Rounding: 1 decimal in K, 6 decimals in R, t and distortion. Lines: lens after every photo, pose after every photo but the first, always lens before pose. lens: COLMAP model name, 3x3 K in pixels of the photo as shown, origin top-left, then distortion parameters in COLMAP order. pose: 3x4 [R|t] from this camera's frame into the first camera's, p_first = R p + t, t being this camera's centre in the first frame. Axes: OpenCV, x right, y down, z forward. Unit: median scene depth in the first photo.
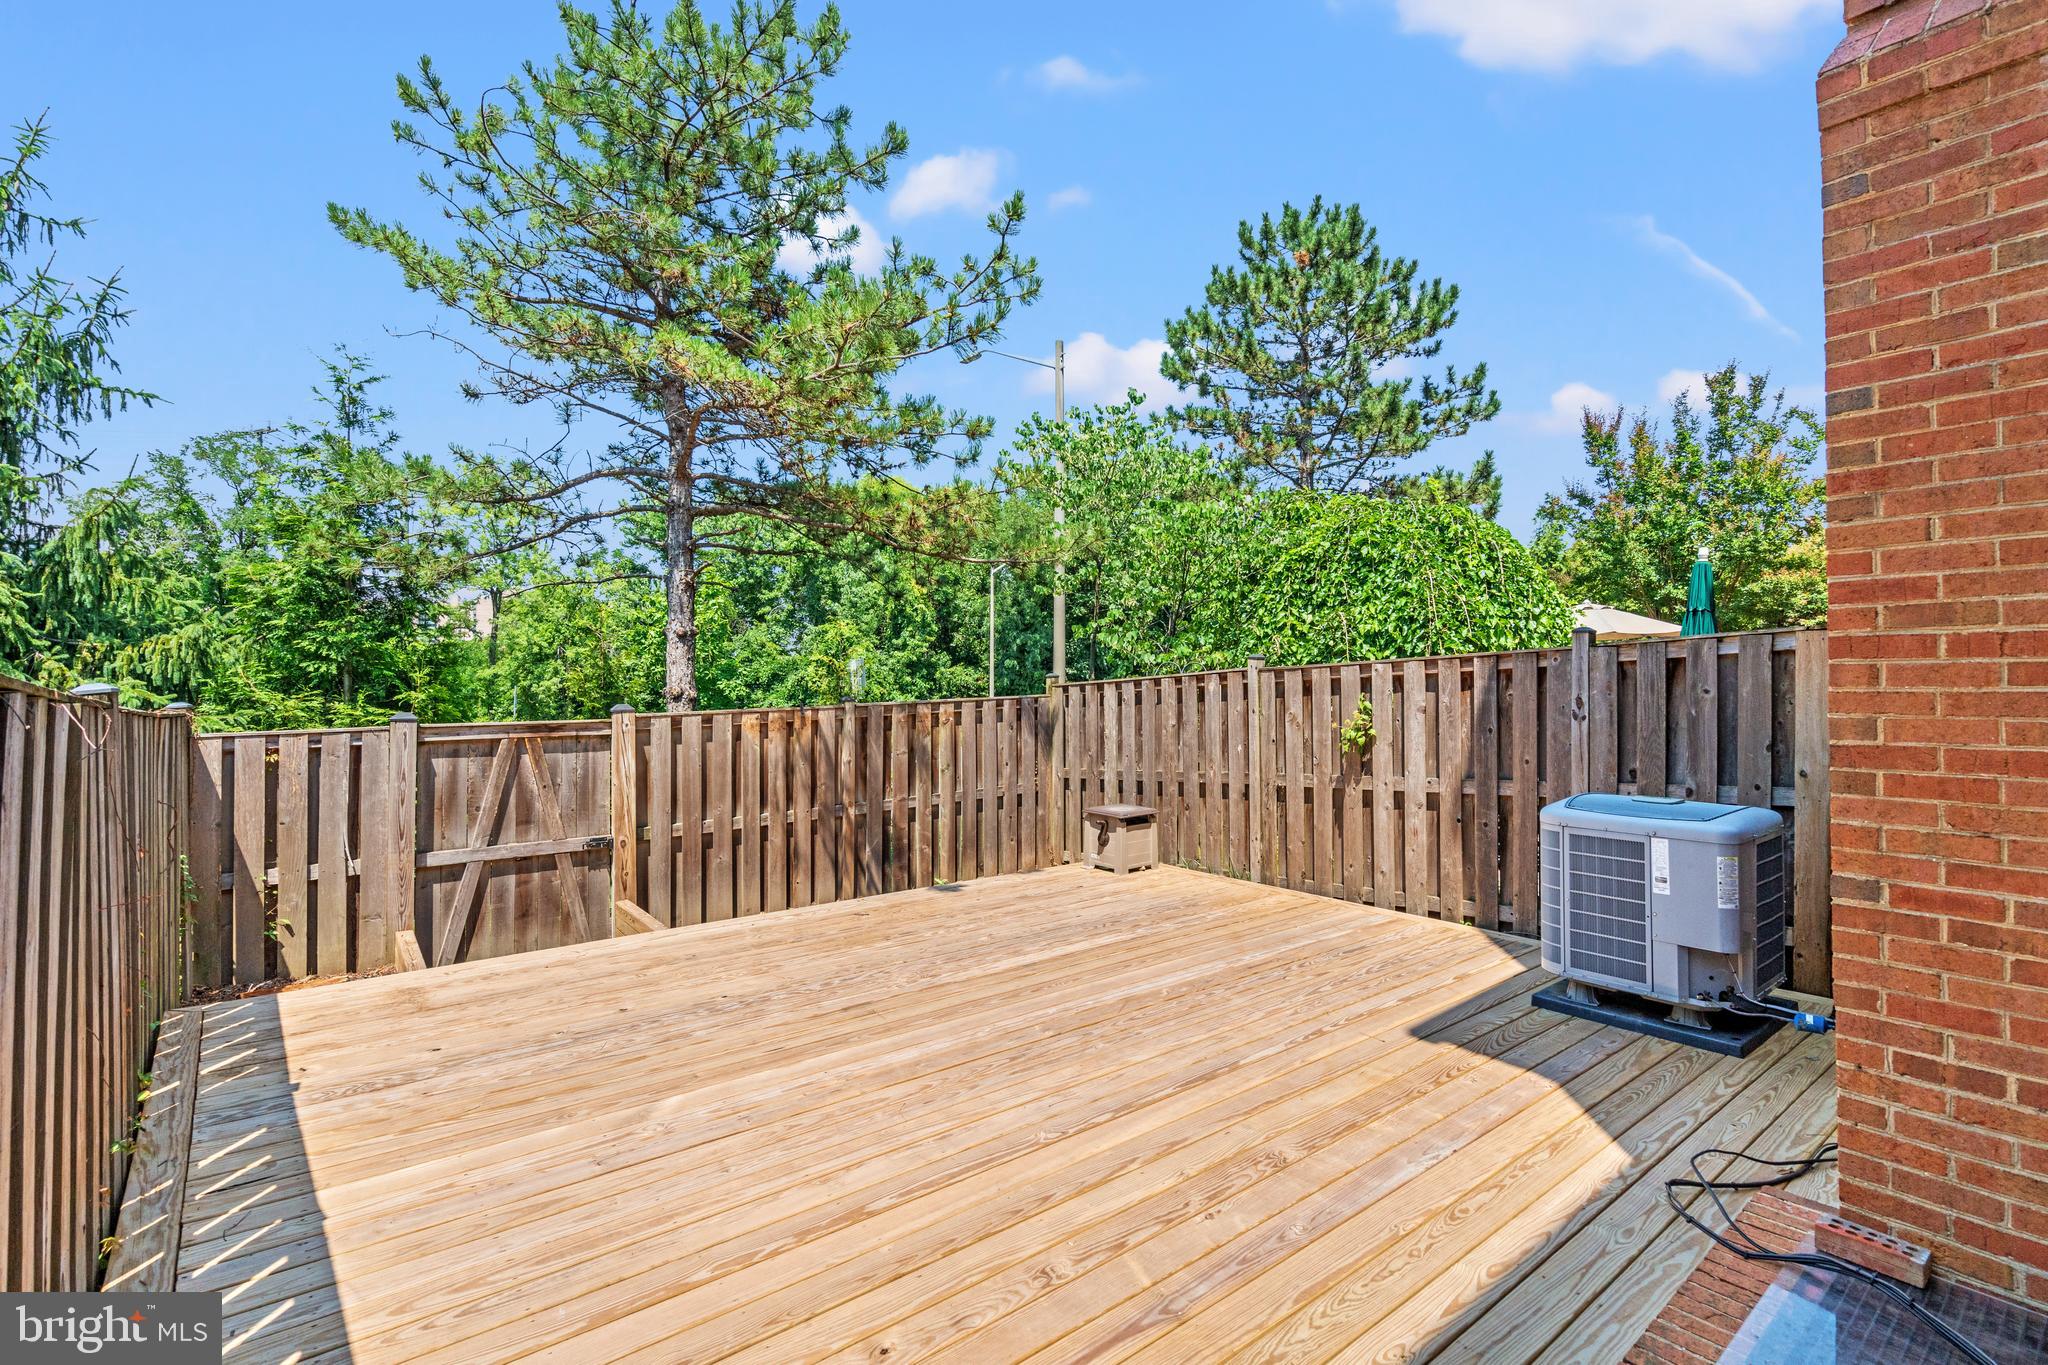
lens RADIAL K [[940.9, 0, 1024.0], [0, 940.9, 682.5], [0, 0, 1]] dist [-0.064532, 0.024076]
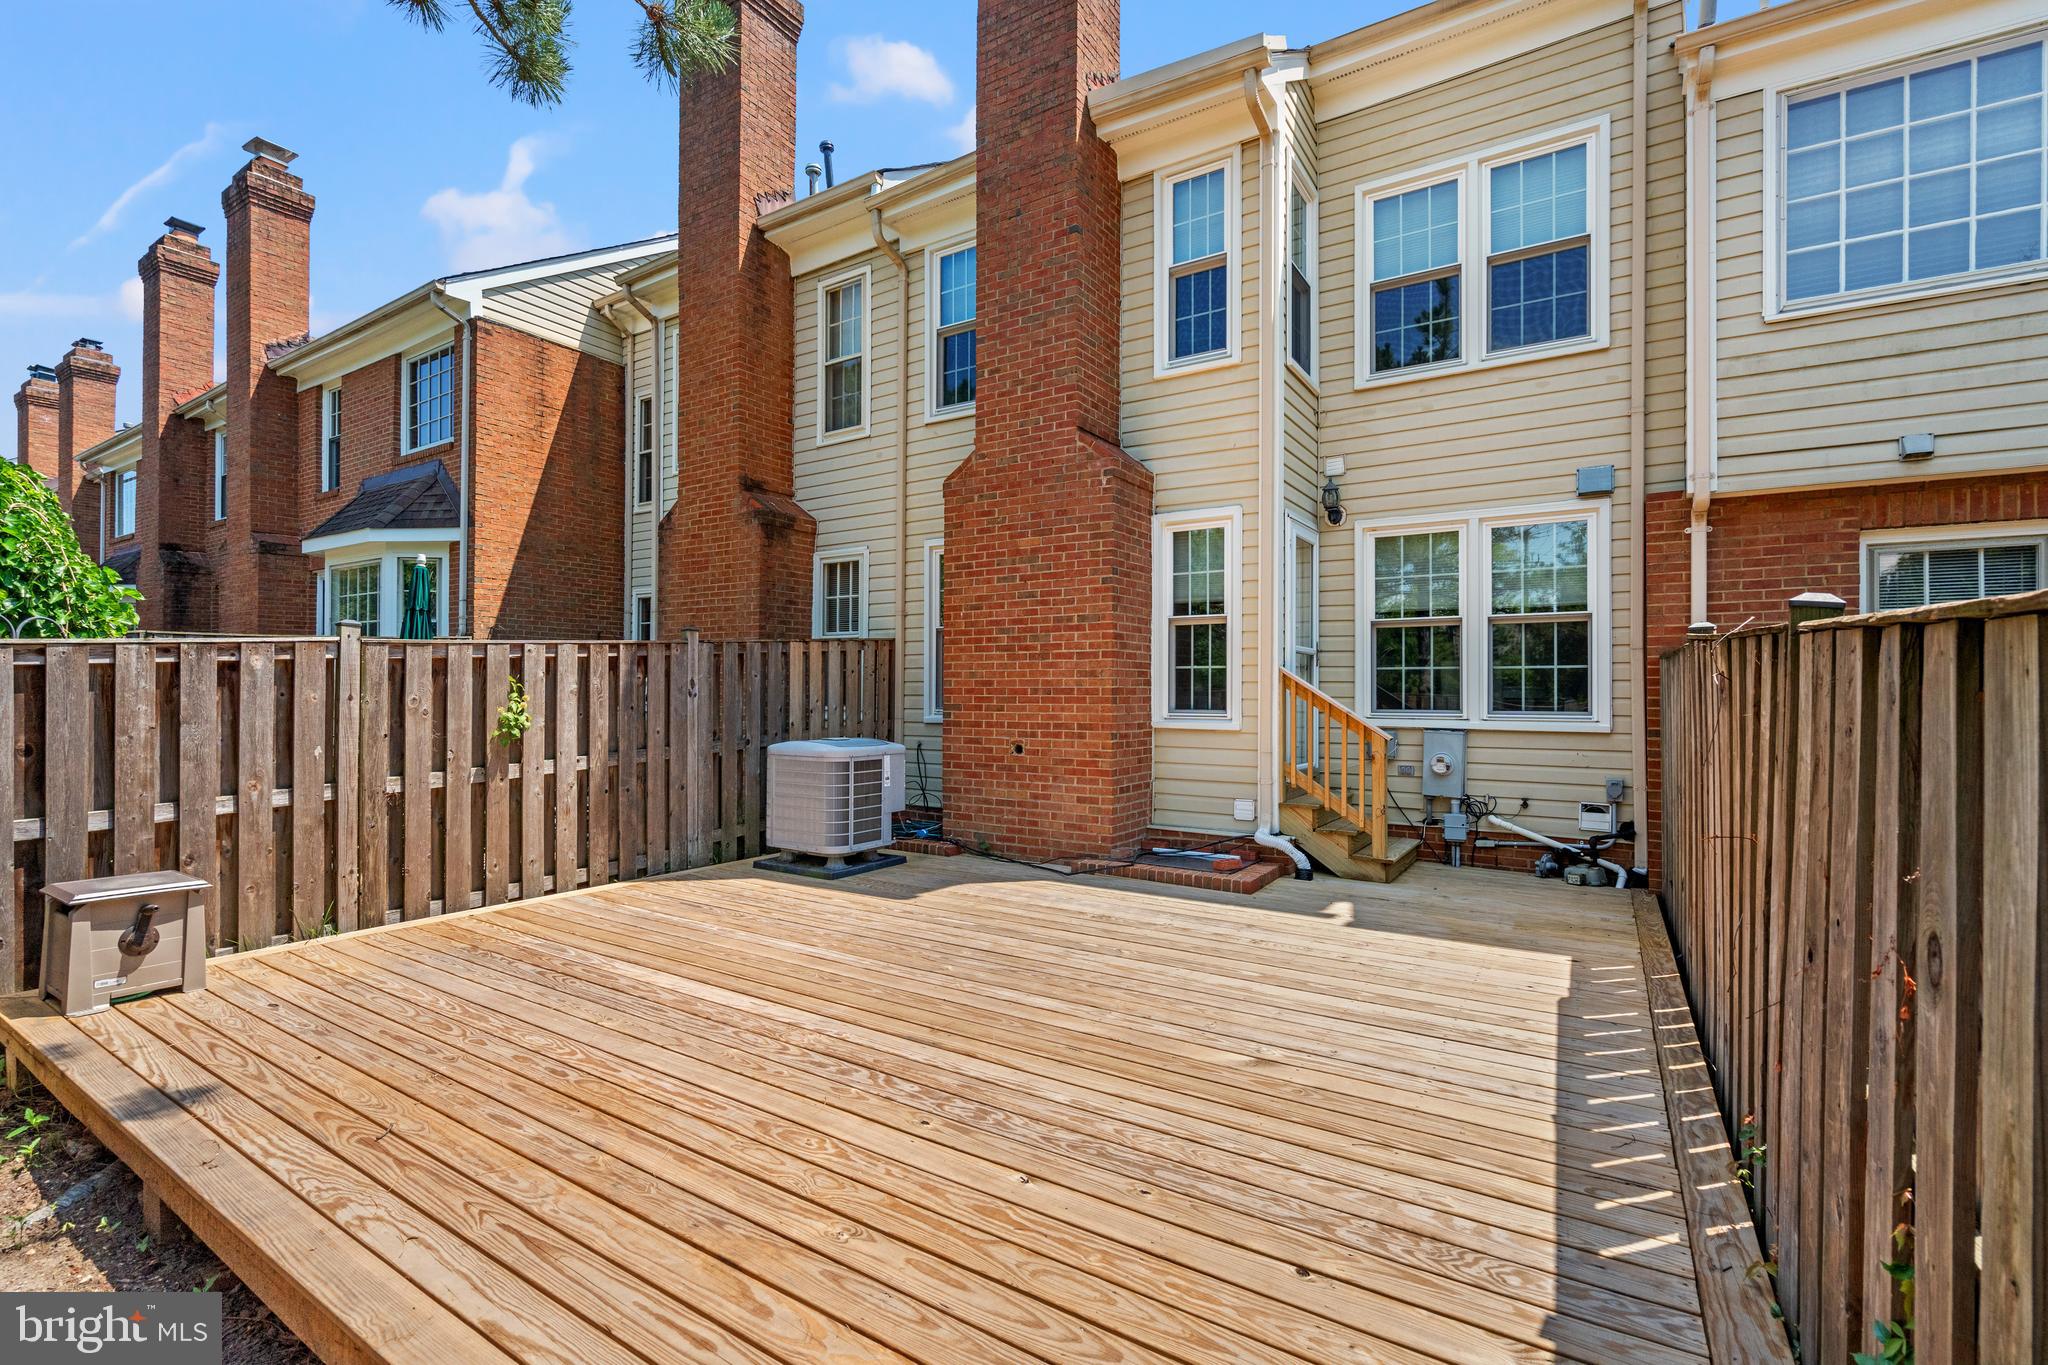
lens RADIAL K [[958.8, 0, 986.9], [0, 958.8, 684.0], [0, 0, 1]] dist [-0.004809, 0.006954]
pose [[-0.291213, 0.005050, 0.956645, -0.860229], [0.000205, 0.999986, -0.005217, 0.030523], [-0.956658, -0.001323, -0.291210, 1.015352]]
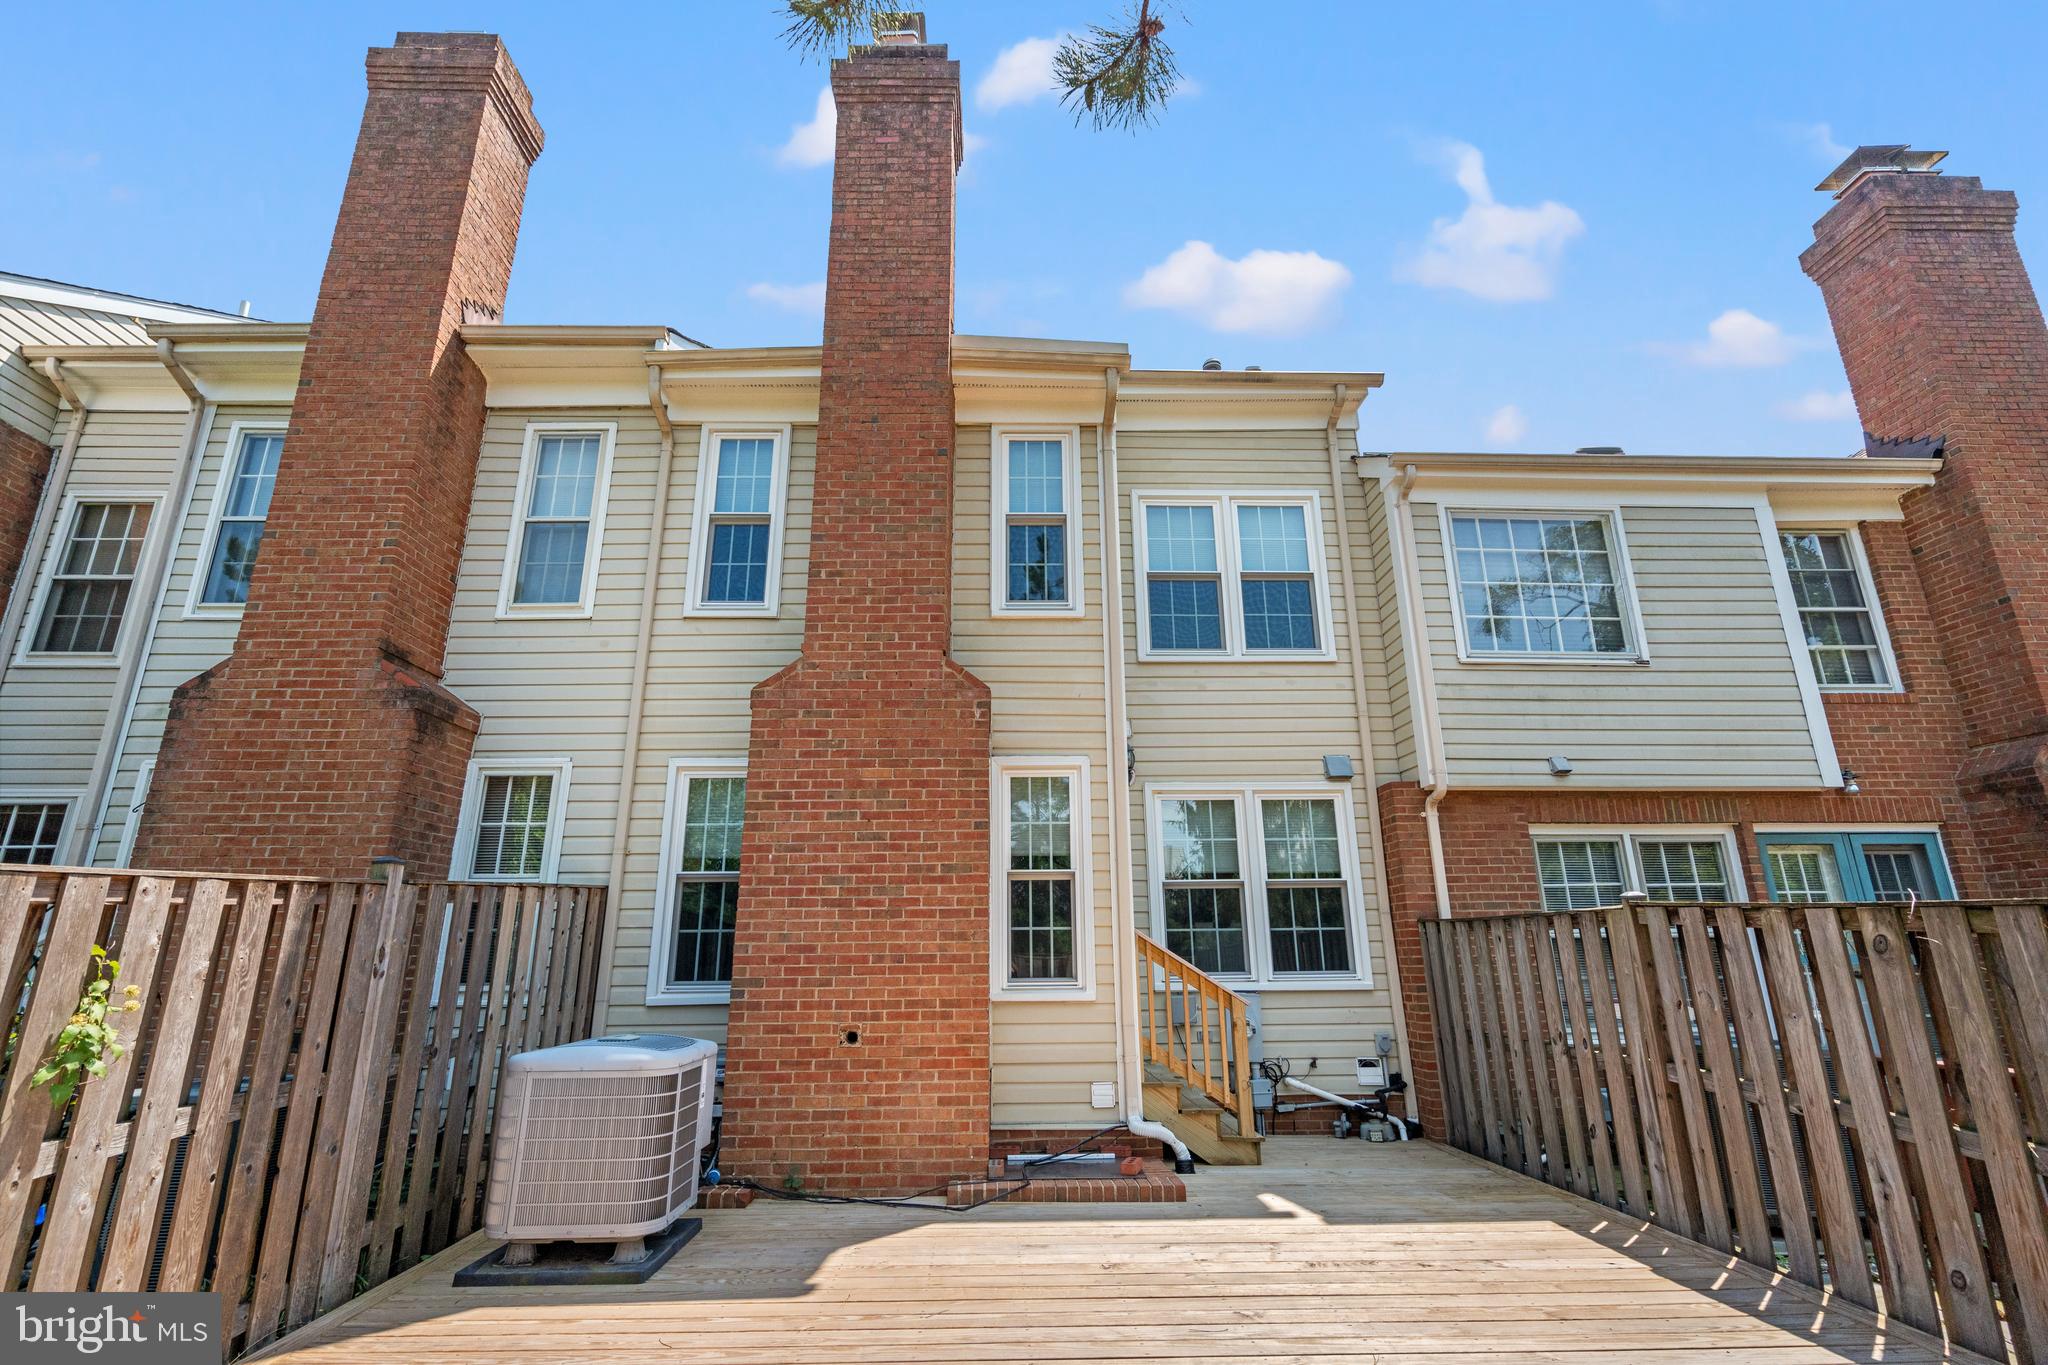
lens RADIAL K [[947.0, 0, 1022.7], [0, 947.0, 669.1], [0, 0, 1]] dist [-0.006552, 0.005831]
pose [[-0.795631, 0.177584, 0.579167, -0.357187], [0.009641, 0.959658, -0.281006, 0.020951], [-0.605704, -0.217993, -0.765246, 1.367343]]
